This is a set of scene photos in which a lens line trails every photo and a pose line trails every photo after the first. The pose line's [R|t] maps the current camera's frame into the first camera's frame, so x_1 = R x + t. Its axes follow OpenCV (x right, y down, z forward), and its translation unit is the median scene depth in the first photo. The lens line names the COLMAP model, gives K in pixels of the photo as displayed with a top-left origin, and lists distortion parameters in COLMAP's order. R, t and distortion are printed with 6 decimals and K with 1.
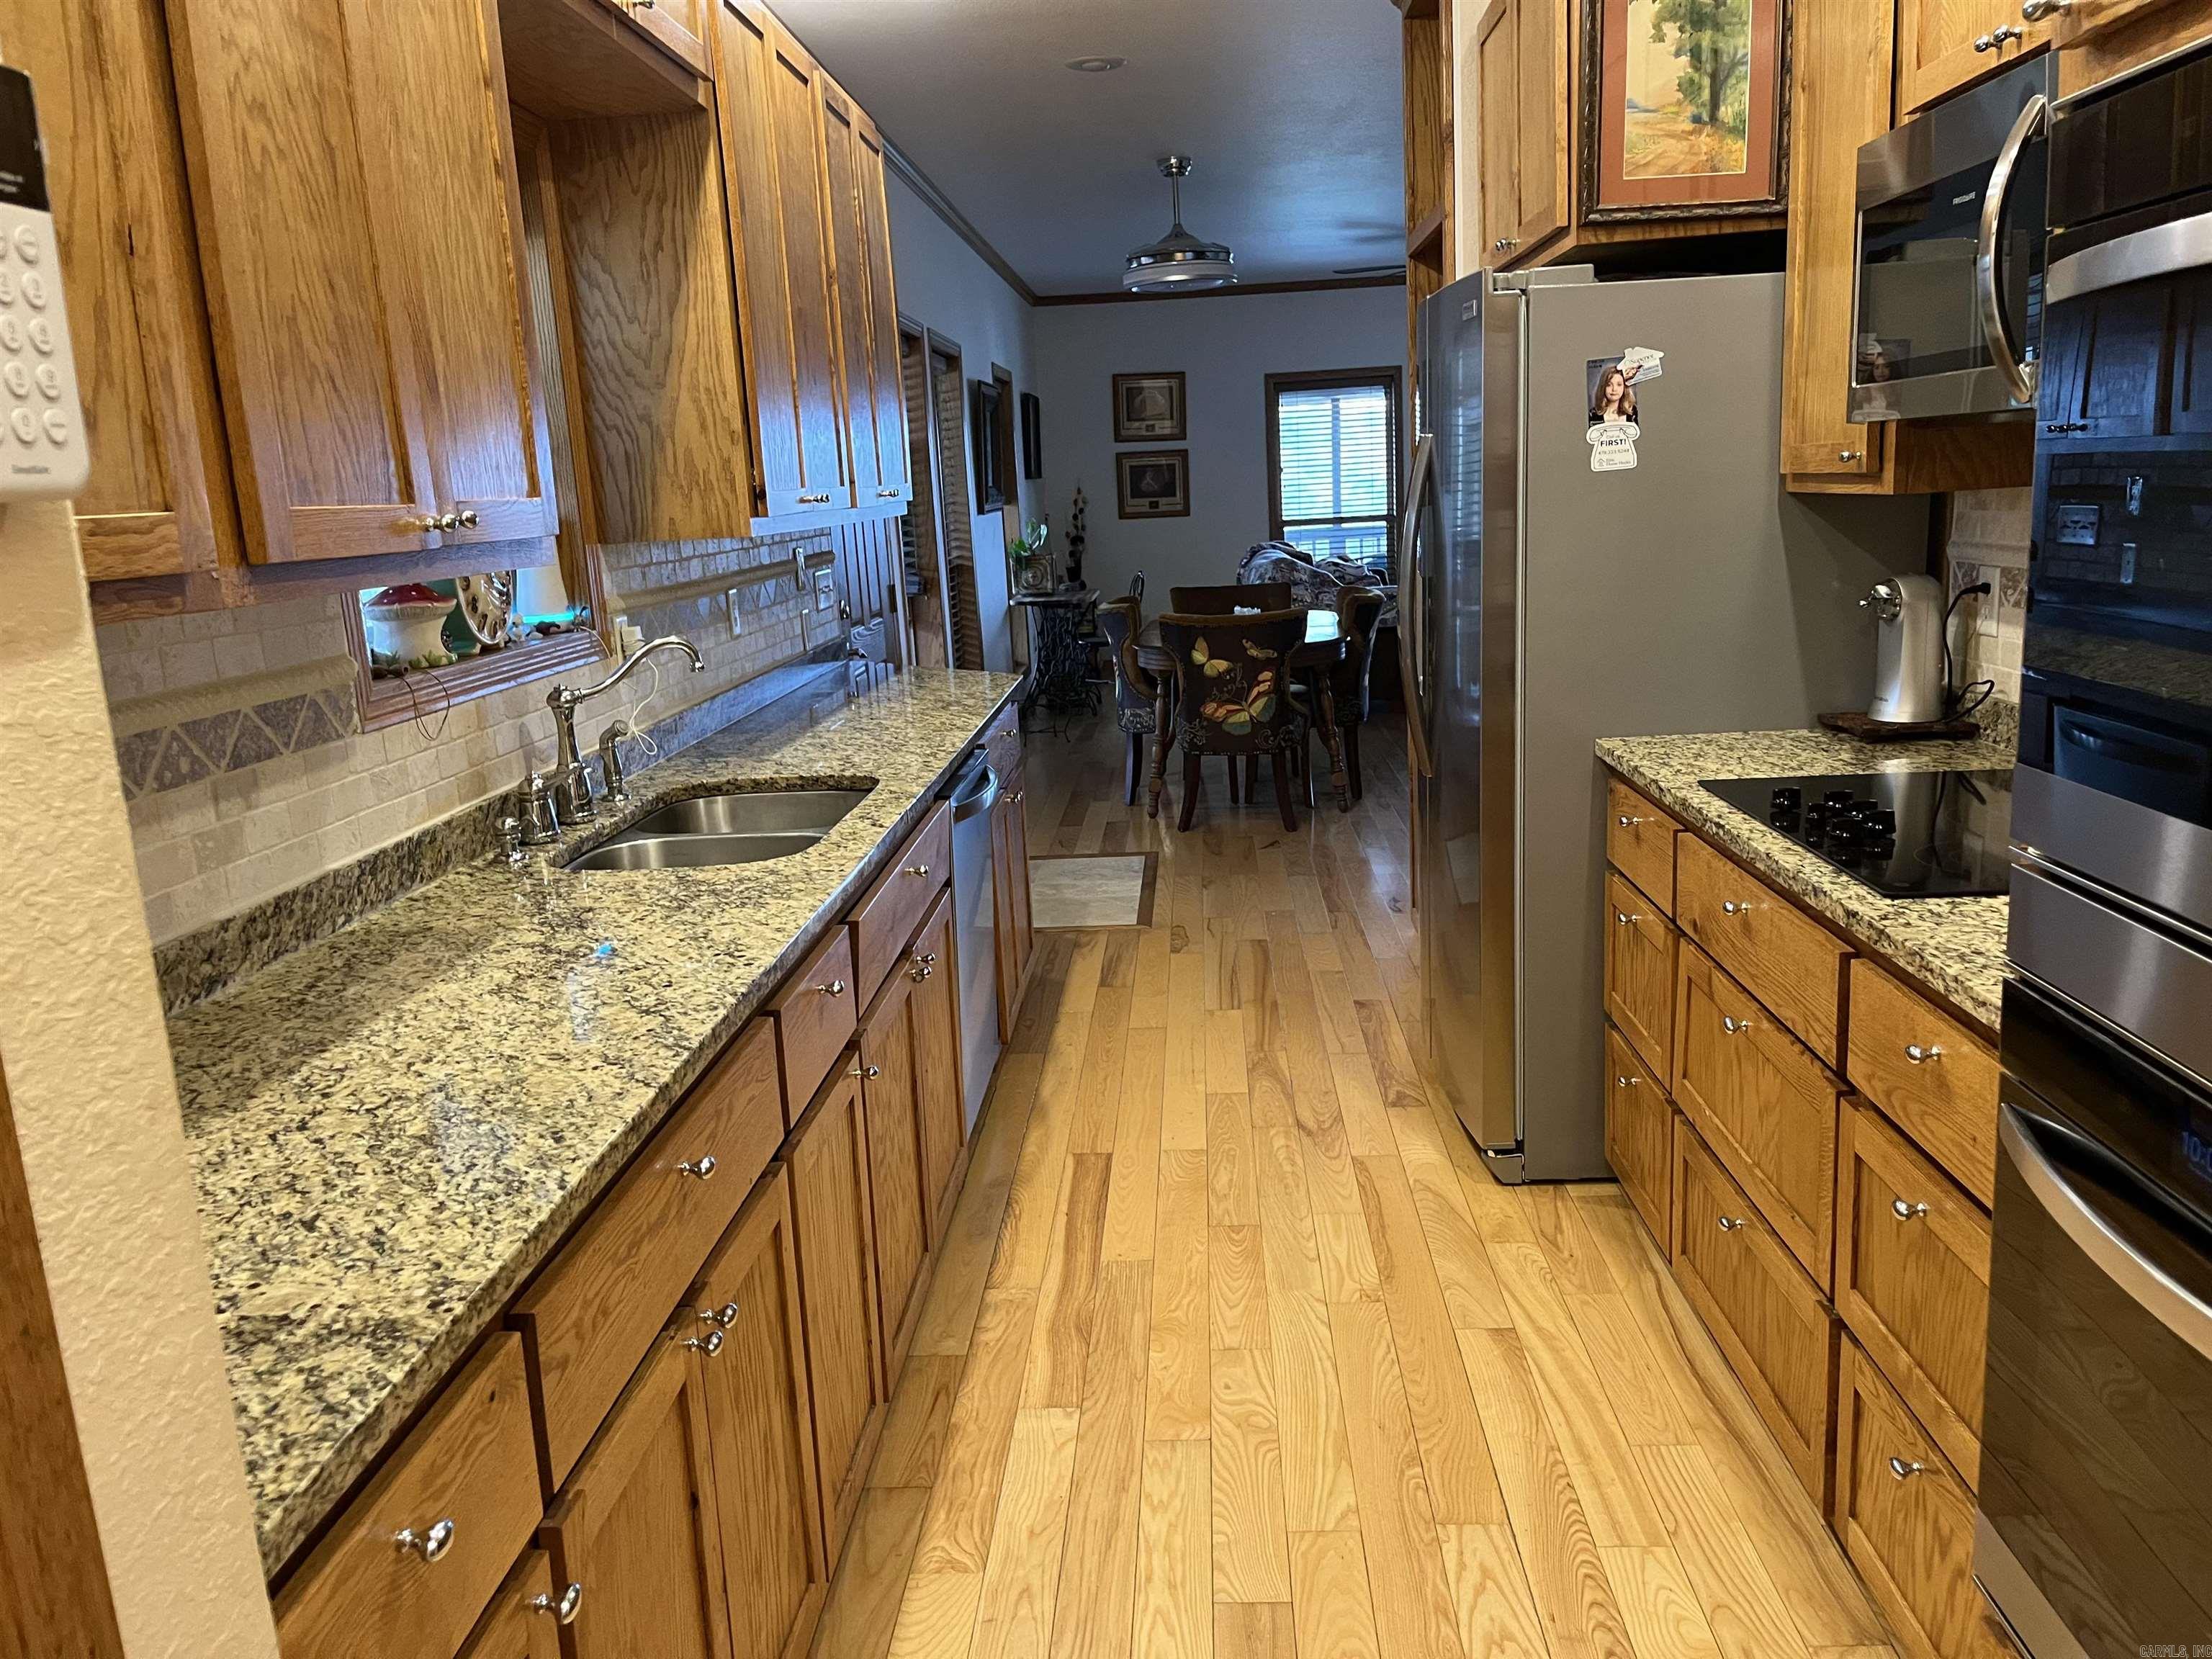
lens RADIAL K [[1663.2, 0, 1114.5], [0, 1663.2, 859.8], [0, 0, 1]] dist [0.041859, -0.054800]
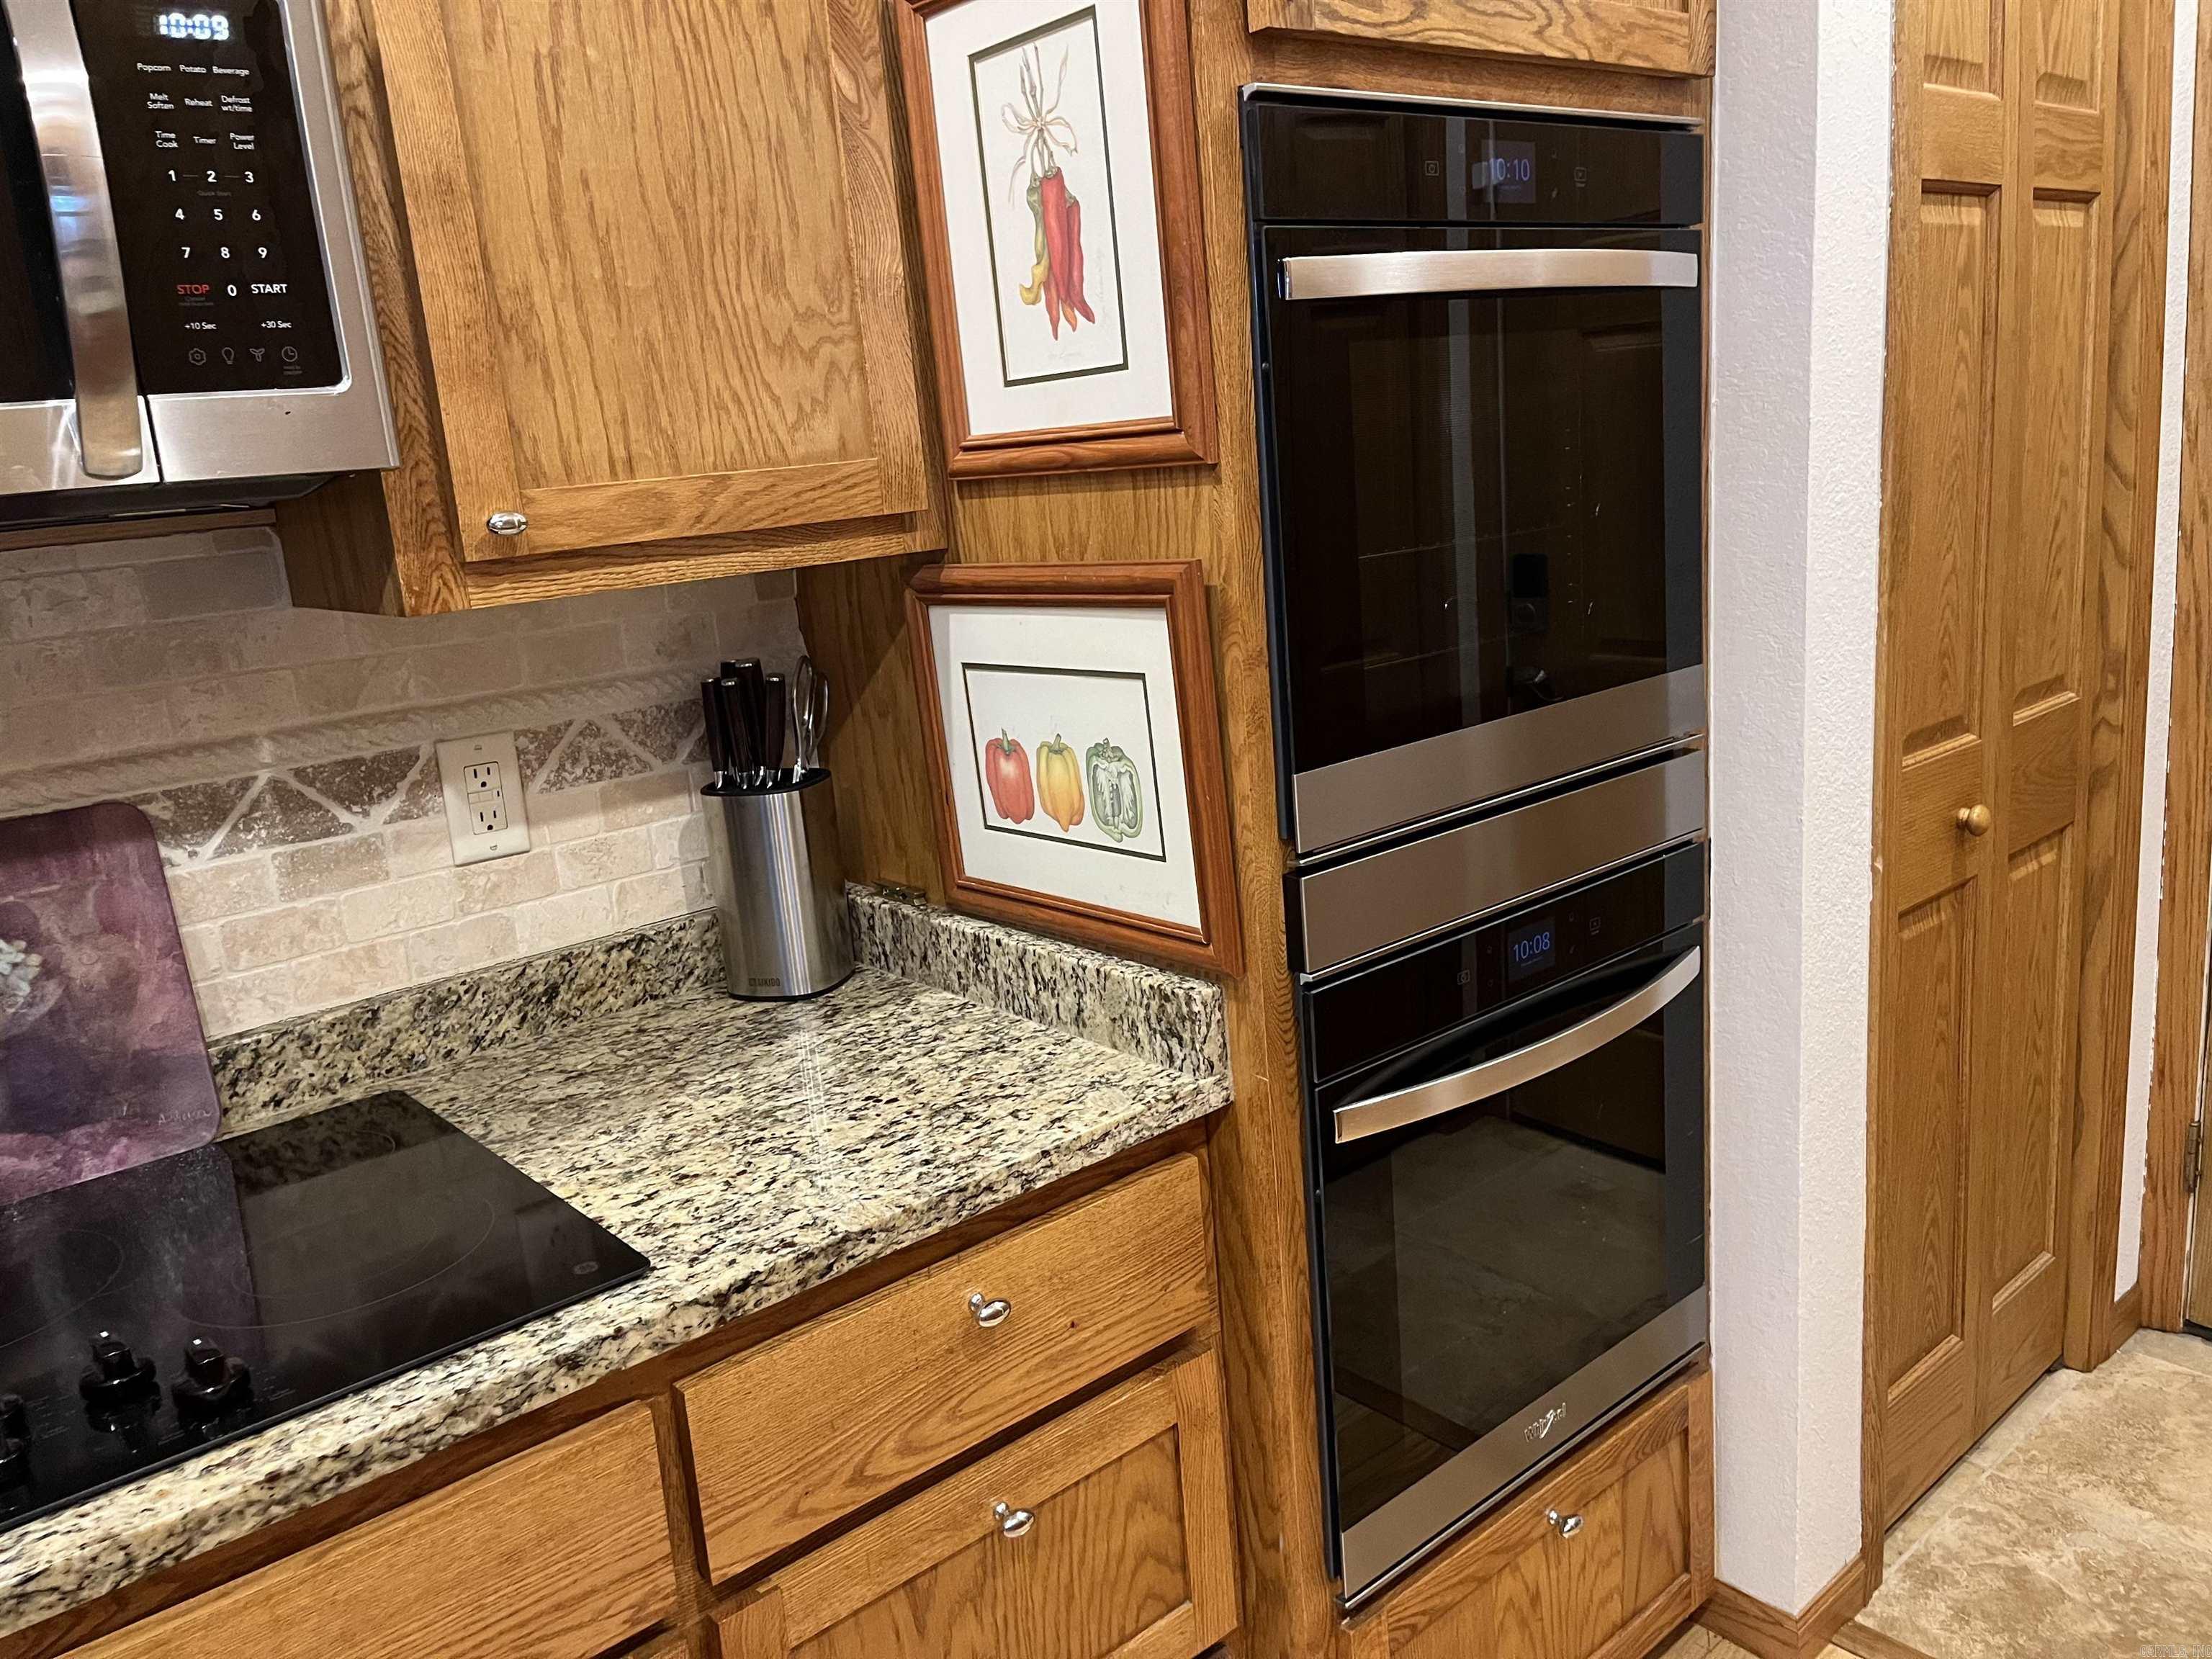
lens RADIAL K [[1674.7, 0, 1073.9], [0, 1674.7, 822.4], [0, 0, 1]] dist [0.069138, -0.096006]
pose [[-0.669336, -0.053602, 0.741024, -0.044414], [0.279149, 0.906173, 0.317691, -0.181555], [-0.688524, 0.419498, -0.591571, 0.808446]]
